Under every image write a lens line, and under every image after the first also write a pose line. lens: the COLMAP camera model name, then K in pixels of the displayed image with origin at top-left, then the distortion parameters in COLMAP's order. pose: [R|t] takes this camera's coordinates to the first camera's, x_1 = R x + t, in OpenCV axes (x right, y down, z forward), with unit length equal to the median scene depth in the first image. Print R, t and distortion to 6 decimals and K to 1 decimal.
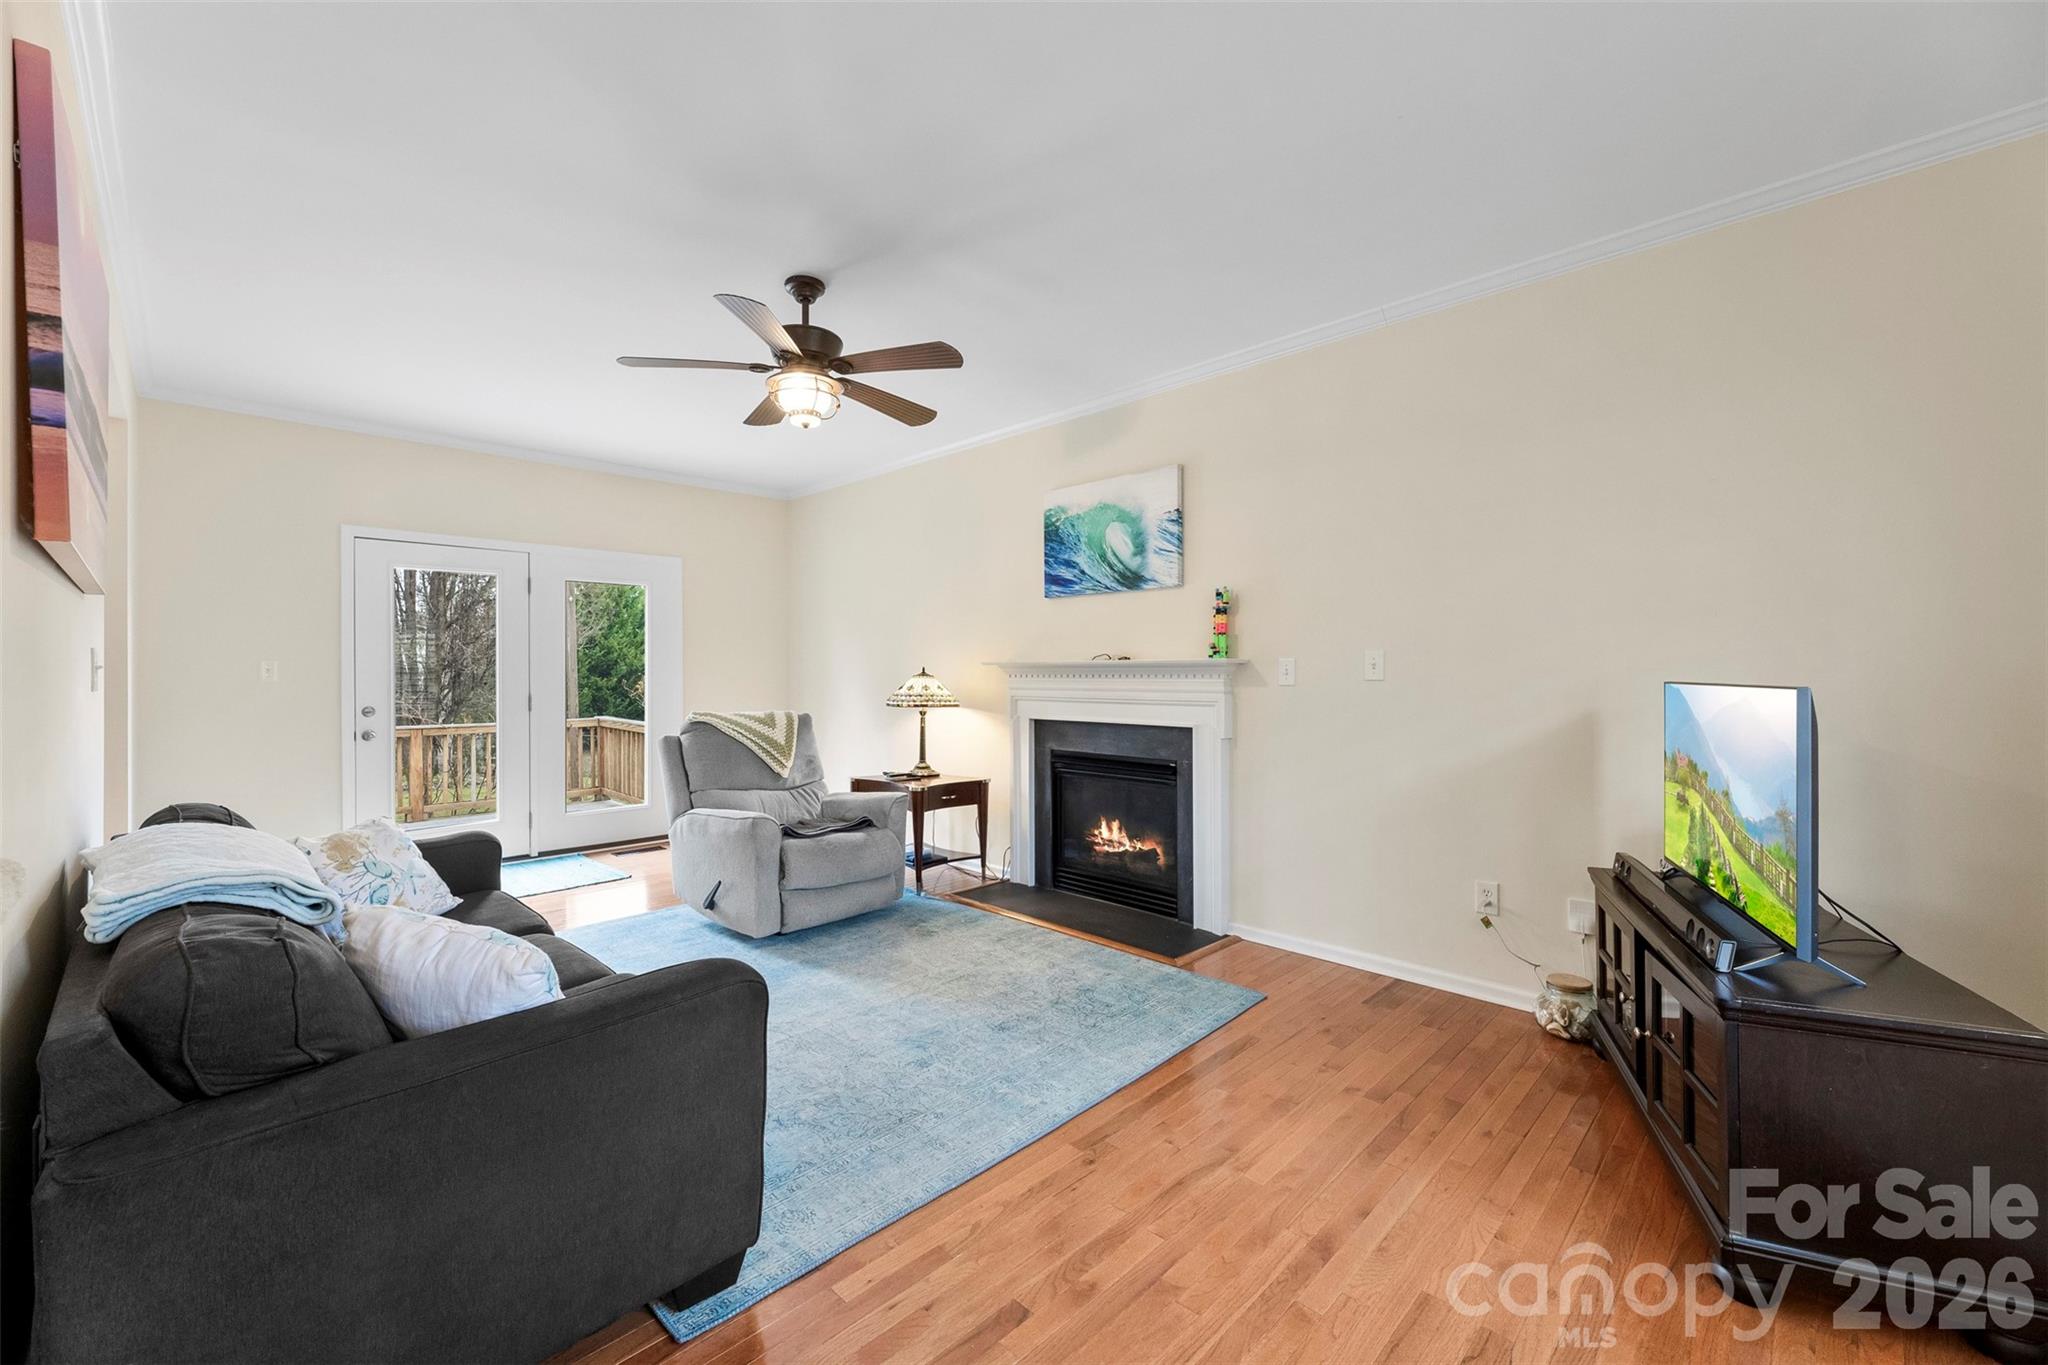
lens RADIAL K [[829.0, 0, 1021.8], [0, 829.0, 668.9], [0, 0, 1]] dist [-0.000038, -0.000054]
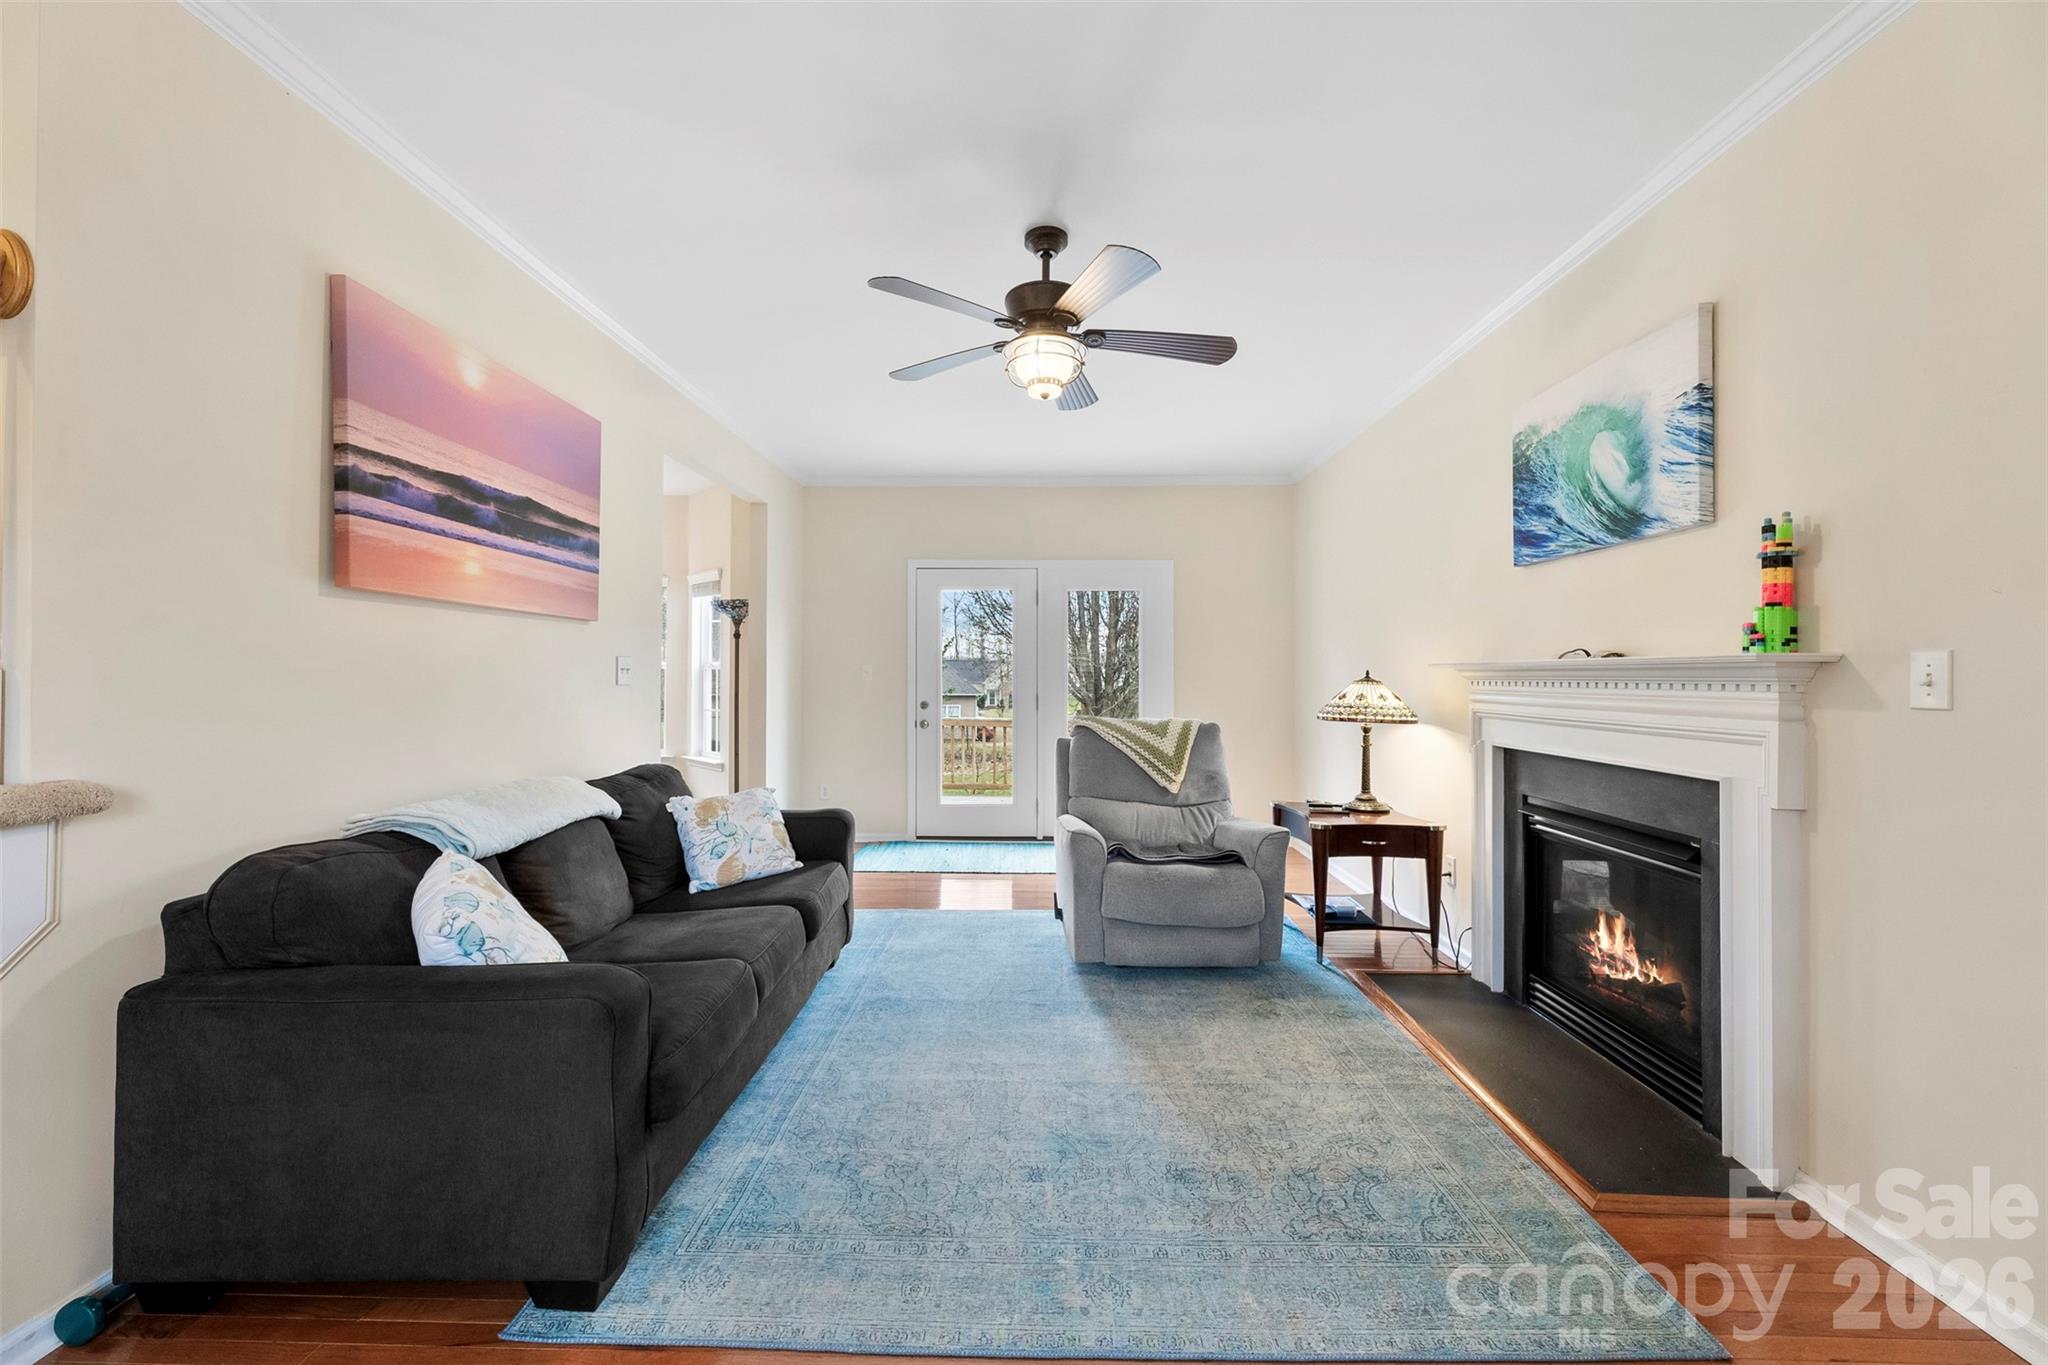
lens RADIAL K [[829.0, 0, 1020.3], [0, 829.0, 670.3], [0, 0, 1]] dist [-0.000038, -0.000054]
pose [[0.682657, 0.000415, -0.730738, 0.274355], [-0.003432, 0.999991, -0.002638, 0.001121], [0.730731, 0.004309, 0.682652, 0.280897]]
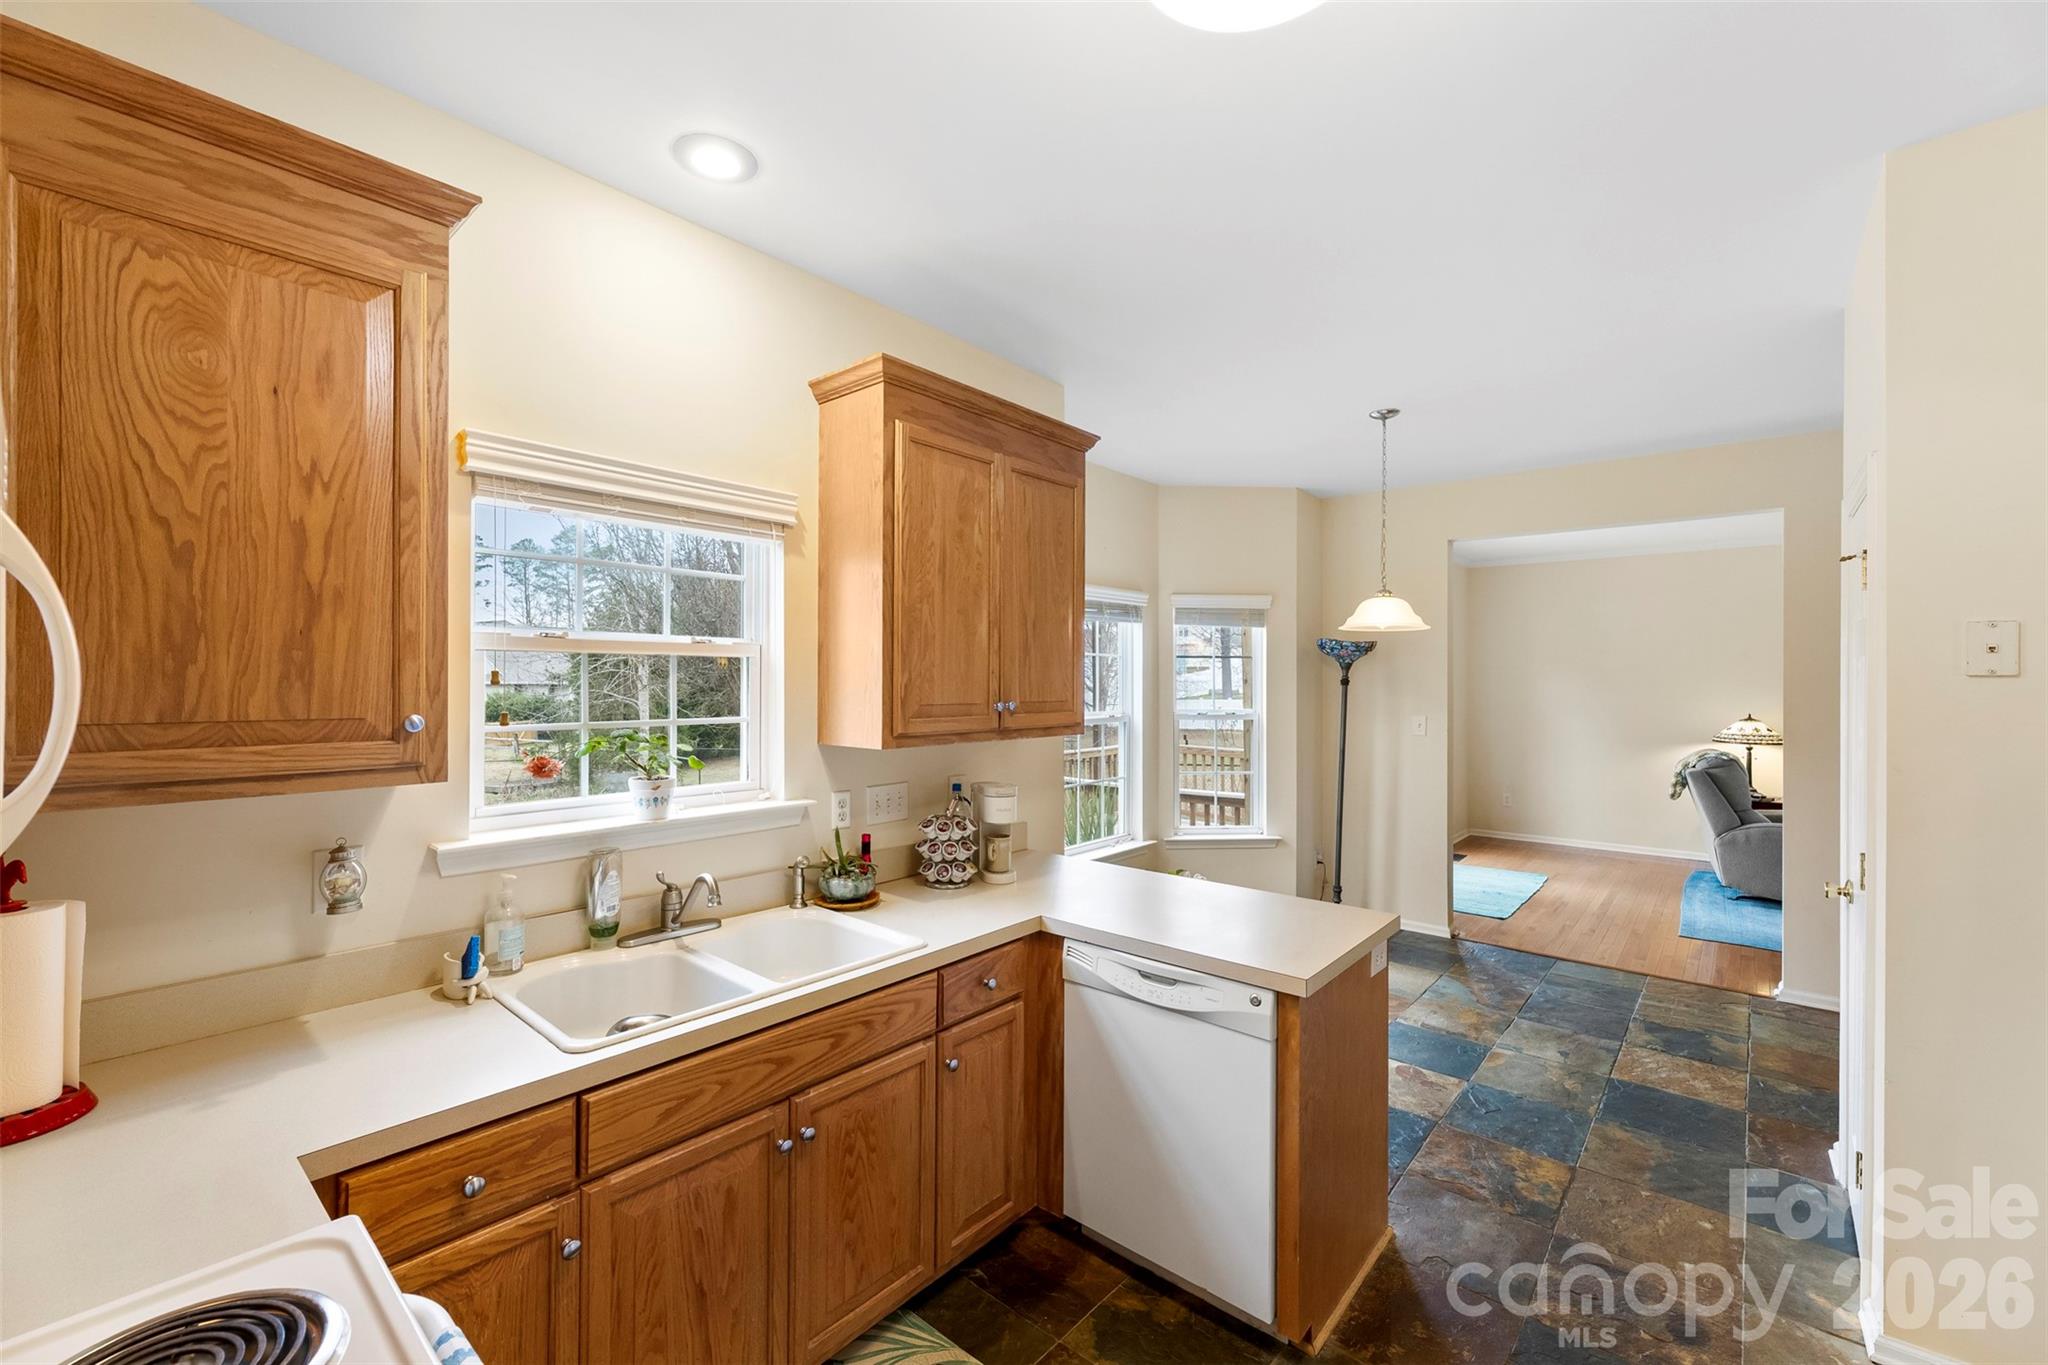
lens RADIAL K [[829.0, 0, 1033.7], [0, 829.0, 682.9], [0, 0, 1]] dist [-0.000038, -0.000054]
pose [[0.997088, 0.004946, 0.076103, -1.630954], [-0.005532, 0.999957, 0.007480, -0.065302], [-0.076063, -0.007879, 0.997072, -0.268467]]
